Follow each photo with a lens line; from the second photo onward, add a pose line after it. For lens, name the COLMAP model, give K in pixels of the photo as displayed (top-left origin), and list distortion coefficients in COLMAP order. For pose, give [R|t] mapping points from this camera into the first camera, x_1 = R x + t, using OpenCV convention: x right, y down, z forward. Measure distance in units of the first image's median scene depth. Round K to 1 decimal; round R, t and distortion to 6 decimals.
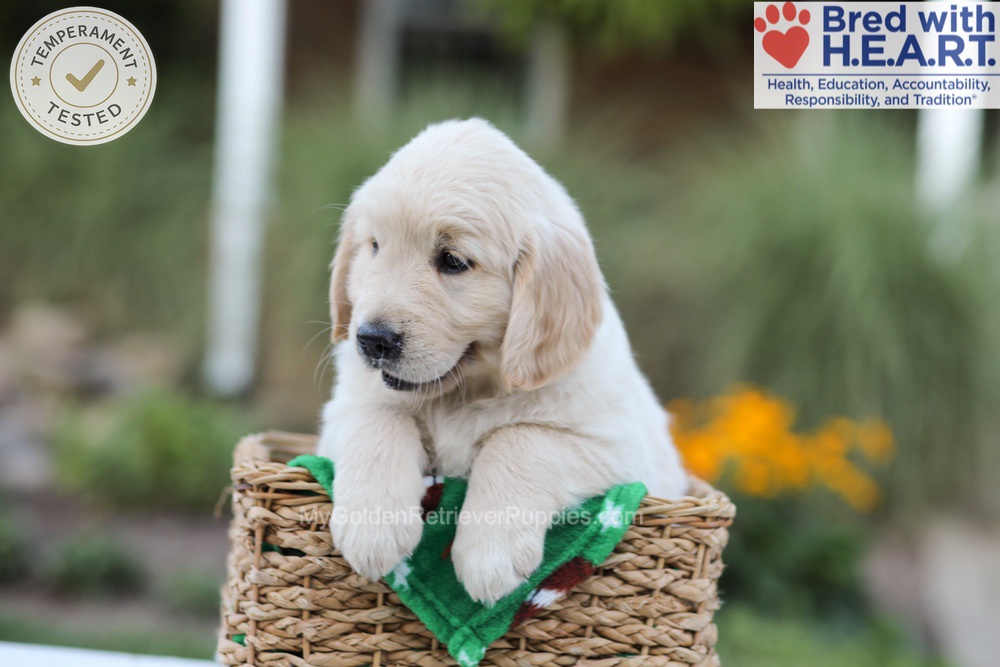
lens RADIAL K [[2809.4, 0, 504.9], [0, 2809.4, 353.9], [0, 0, 1]] dist [0.172849, 0.000000]
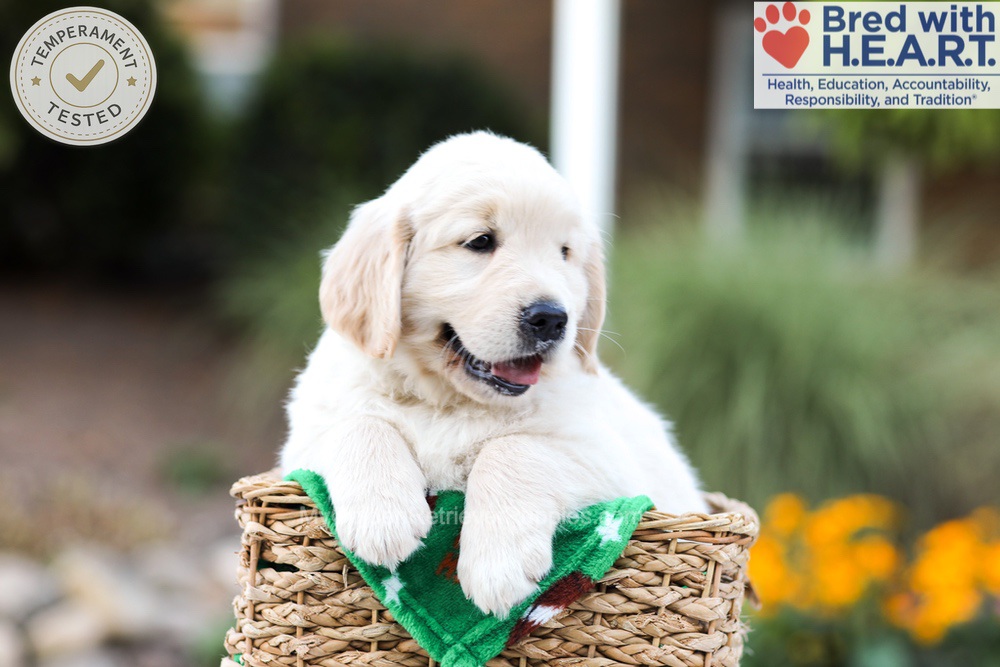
lens RADIAL K [[2809.4, 0, 502.5], [0, 2809.4, 336.3], [0, 0, 1]] dist [0.172849, 0.000000]
pose [[0.987321, -0.016500, -0.157876, 0.153623], [0.006556, 0.997973, -0.063301, 0.052029], [0.158600, 0.061463, 0.985428, 0.039967]]
